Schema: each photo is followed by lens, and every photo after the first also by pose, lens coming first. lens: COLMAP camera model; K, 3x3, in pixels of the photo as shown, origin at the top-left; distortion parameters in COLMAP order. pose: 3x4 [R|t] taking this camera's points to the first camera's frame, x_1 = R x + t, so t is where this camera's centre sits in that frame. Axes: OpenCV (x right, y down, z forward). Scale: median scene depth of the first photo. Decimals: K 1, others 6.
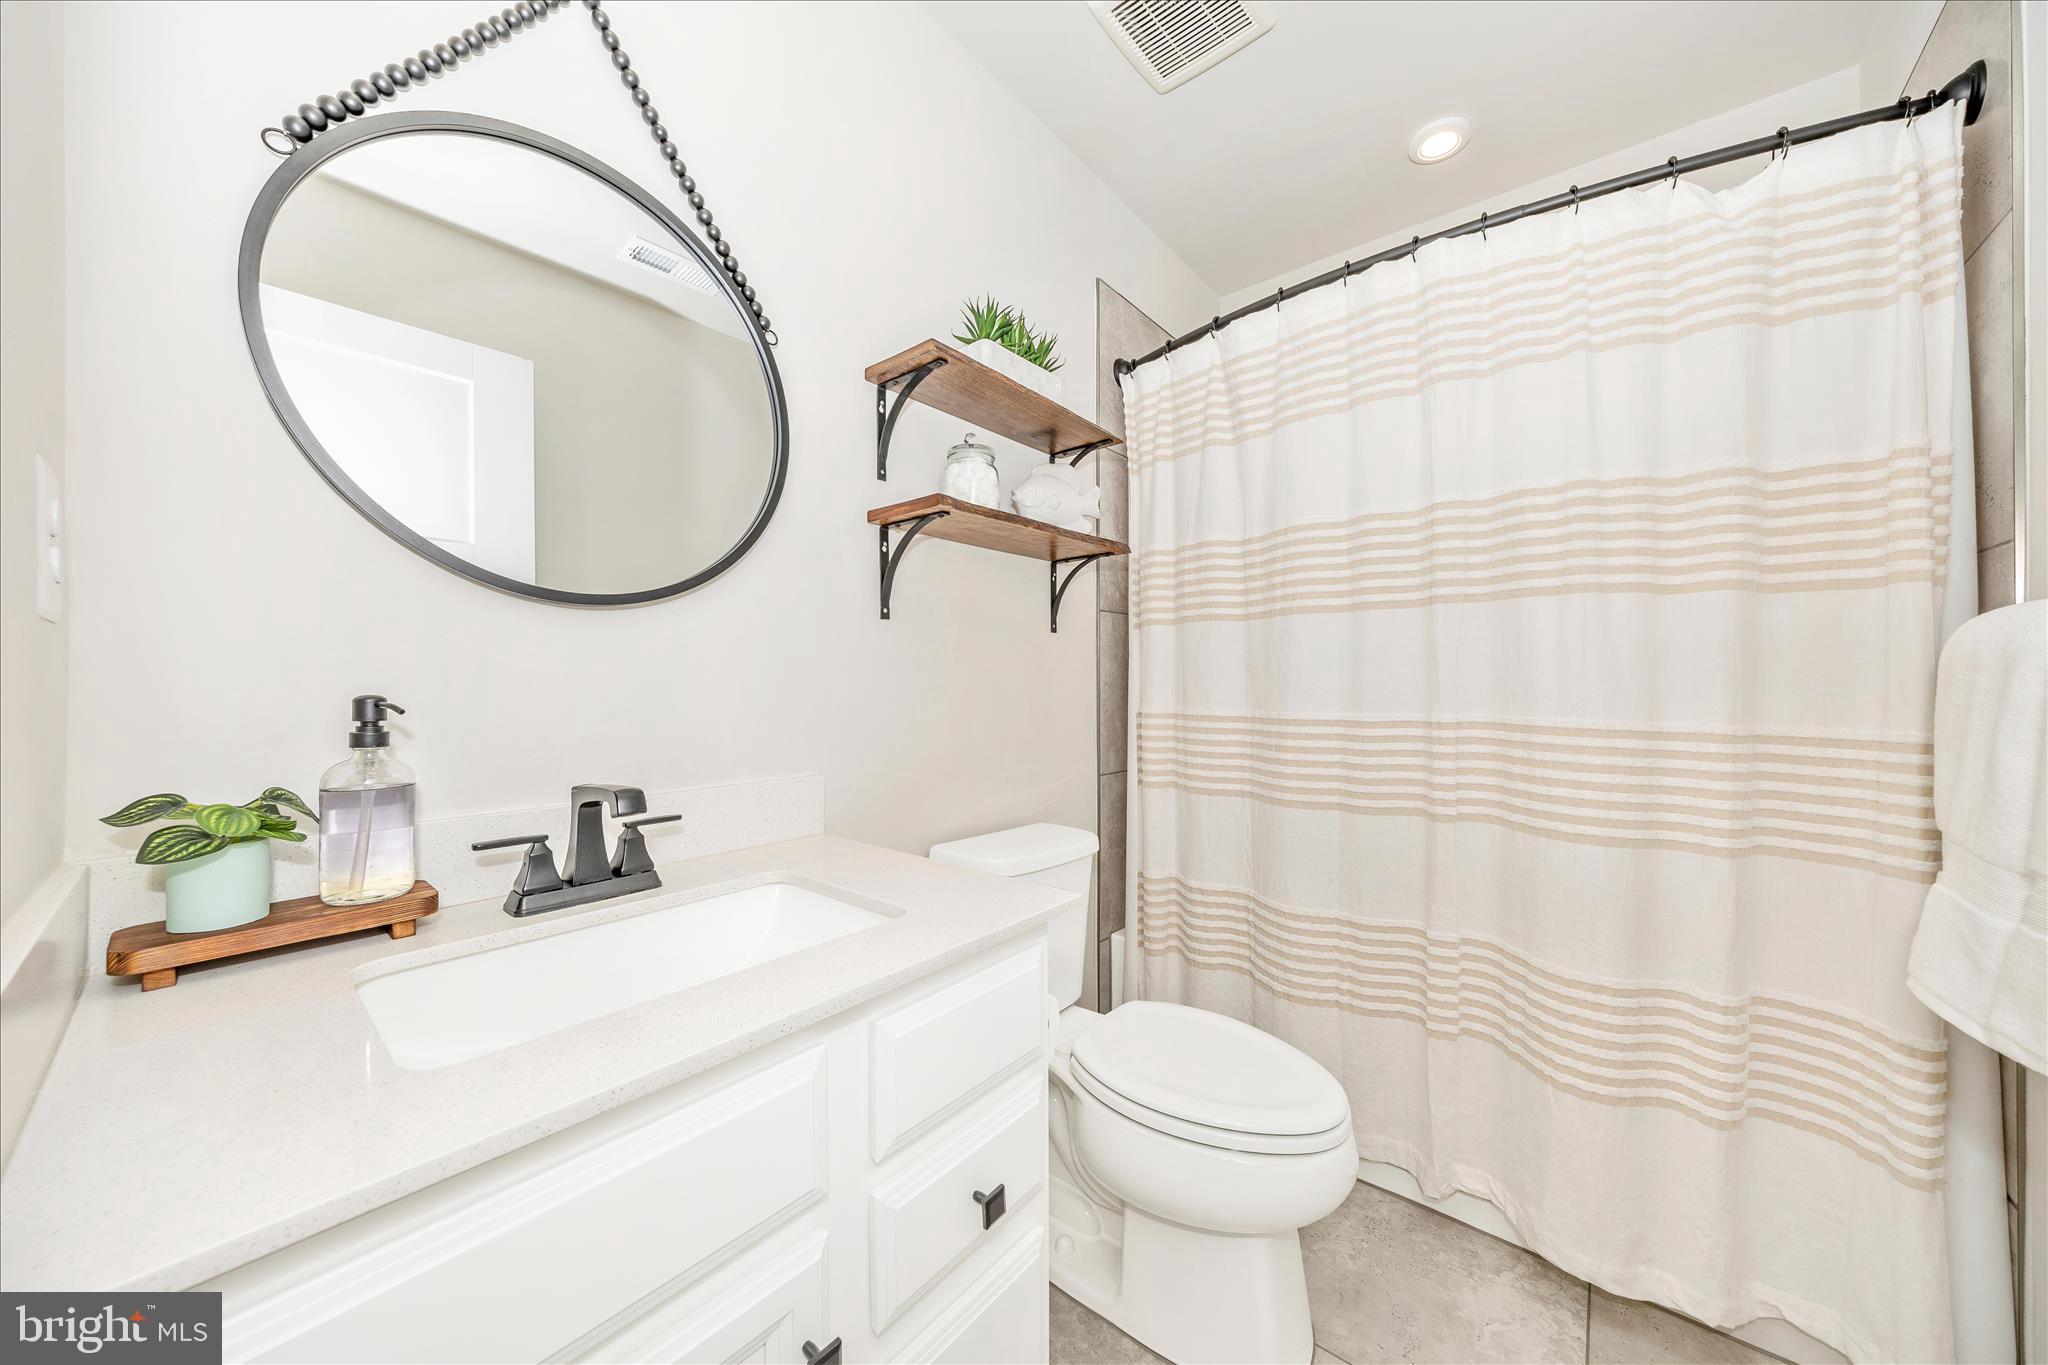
lens RADIAL K [[699.9, 0, 1024.3], [0, 699.9, 686.0], [0, 0, 1]] dist [-0.001541, -0.000050]
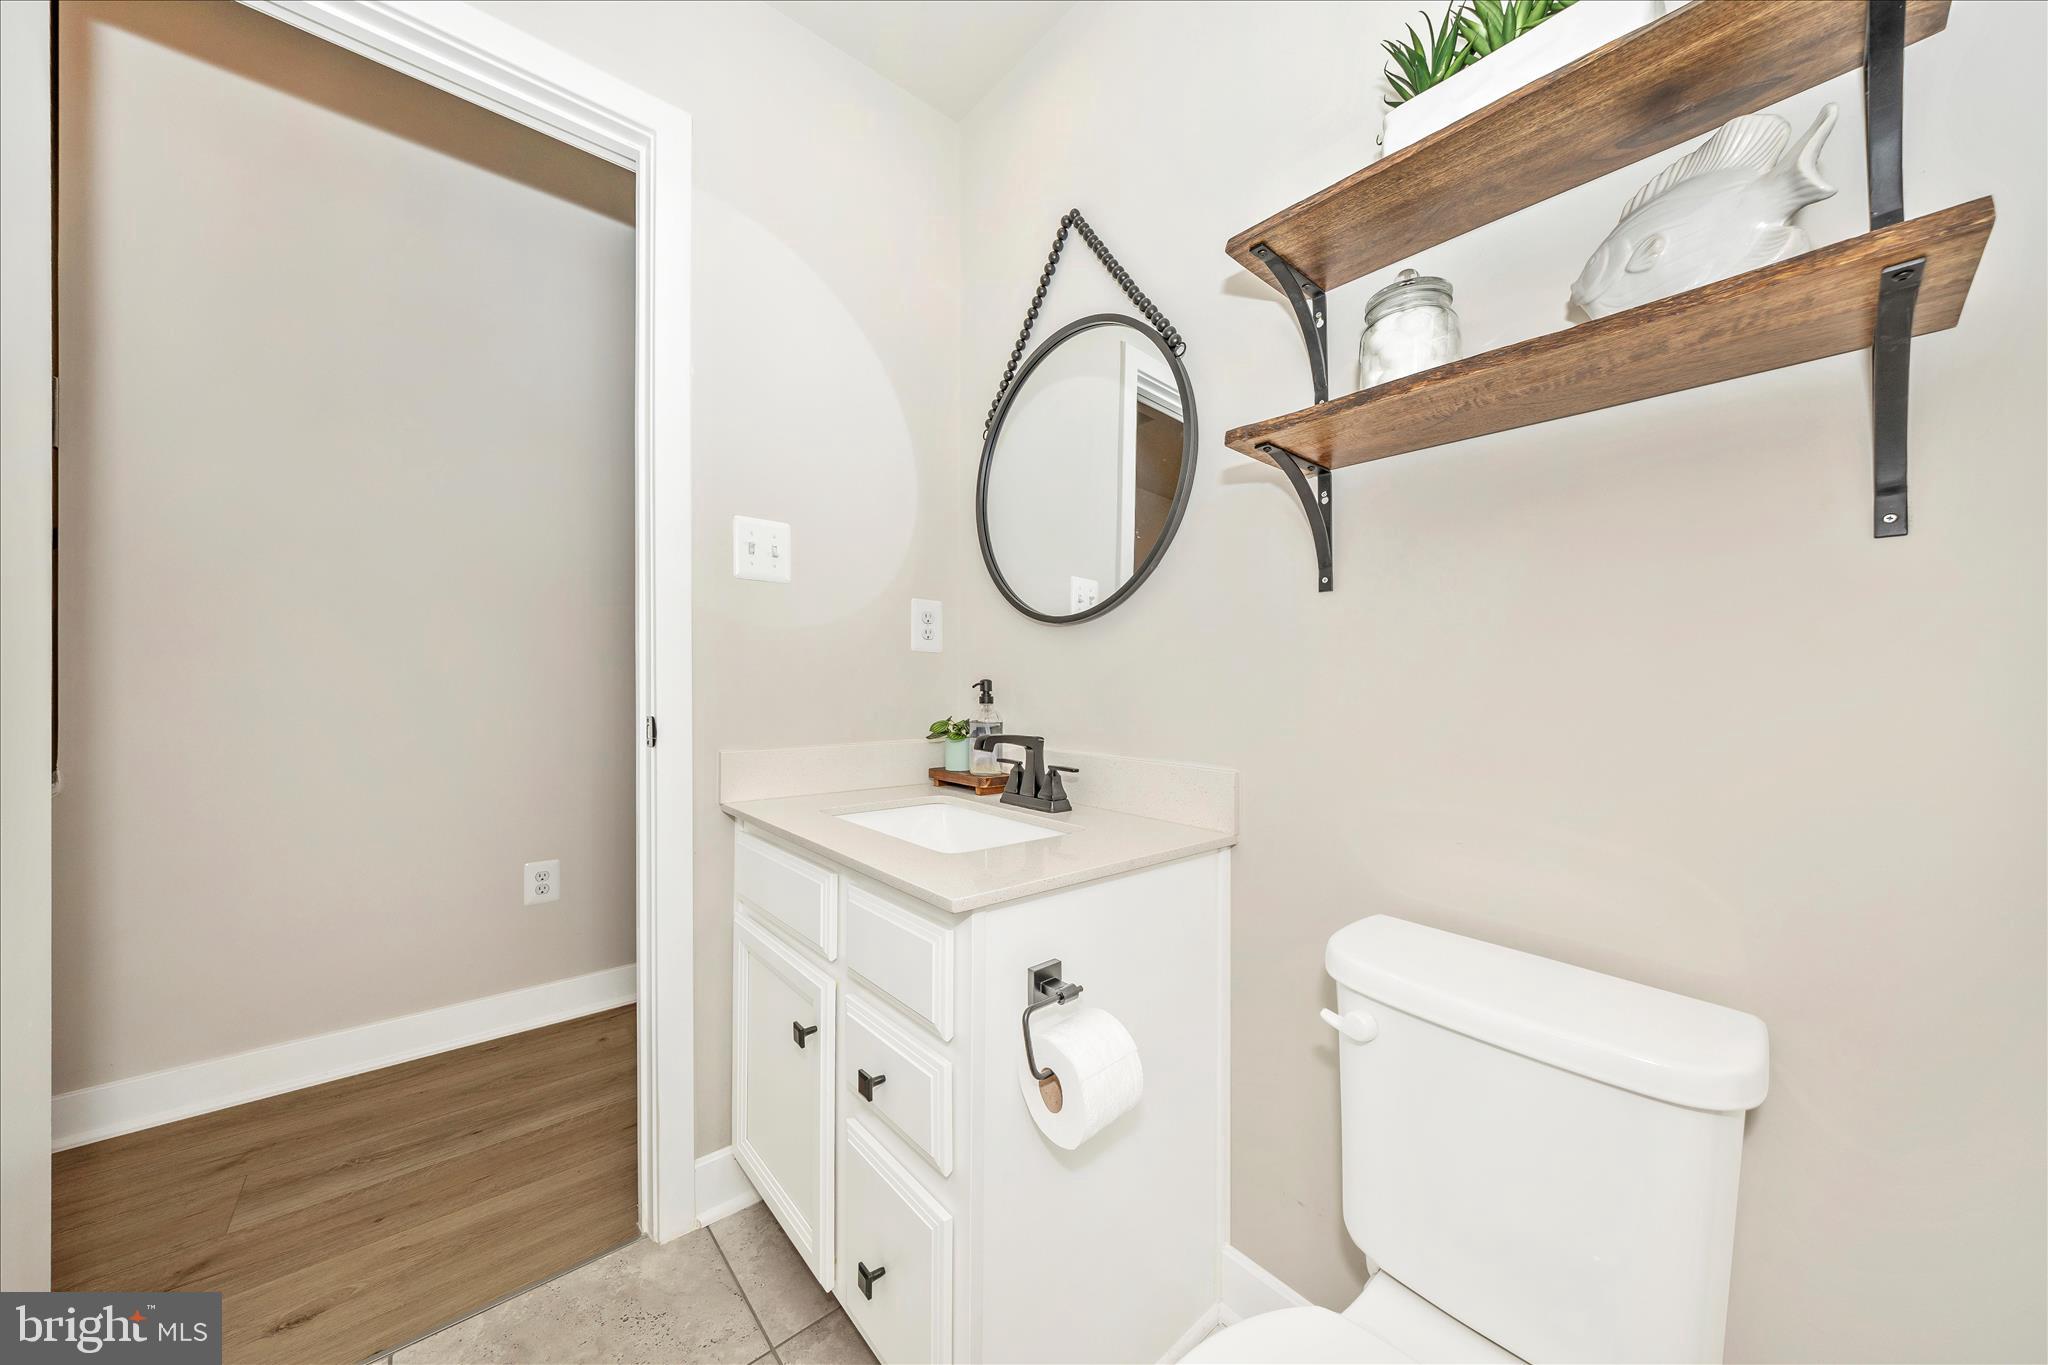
lens RADIAL K [[699.9, 0, 1018.6], [0, 699.9, 679.6], [0, 0, 1]] dist [-0.001541, -0.000050]
pose [[-0.148680, -0.014435, -0.988780, 1.128724], [-0.003629, 0.999895, -0.014051, 0.044496], [0.988879, 0.001499, -0.148716, 1.398254]]
